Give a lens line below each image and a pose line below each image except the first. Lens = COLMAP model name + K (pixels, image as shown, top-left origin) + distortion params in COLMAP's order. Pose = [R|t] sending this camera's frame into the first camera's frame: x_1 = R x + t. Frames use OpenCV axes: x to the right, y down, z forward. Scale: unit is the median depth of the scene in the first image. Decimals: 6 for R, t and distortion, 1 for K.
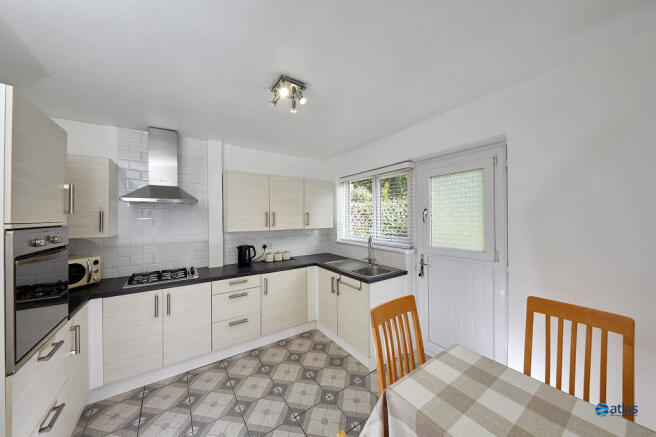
lens RADIAL K [[220.6, 0, 328.8], [0, 220.6, 217.2], [0, 0, 1]] dist [-0.000760, -0.000329]
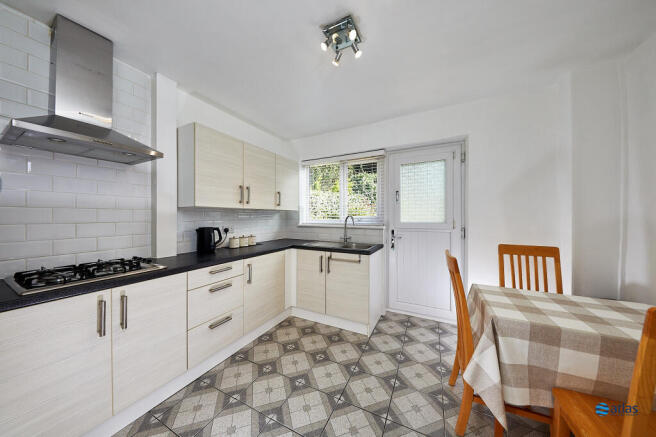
lens RADIAL K [[207.7, 0, 328.6], [0, 207.7, 217.9], [0, 0, 1]] dist [-0.006033, -0.000173]
pose [[0.879414, 0.005953, 0.476020, -0.421749], [-0.008225, 0.999963, 0.002690, 0.107503], [-0.475986, -0.006280, 0.879430, 0.189741]]
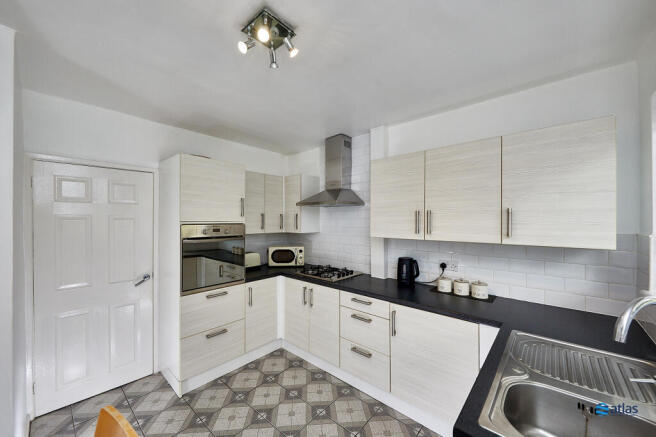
lens RADIAL K [[248.2, 0, 328.7], [0, 248.2, 221.2], [0, 0, 1]] dist [0.001715, -0.000046]
pose [[0.230258, 0.007402, -0.973101, 0.415864], [-0.002278, 0.999972, 0.007067, 0.003558], [0.973127, 0.000589, 0.230269, 0.675772]]
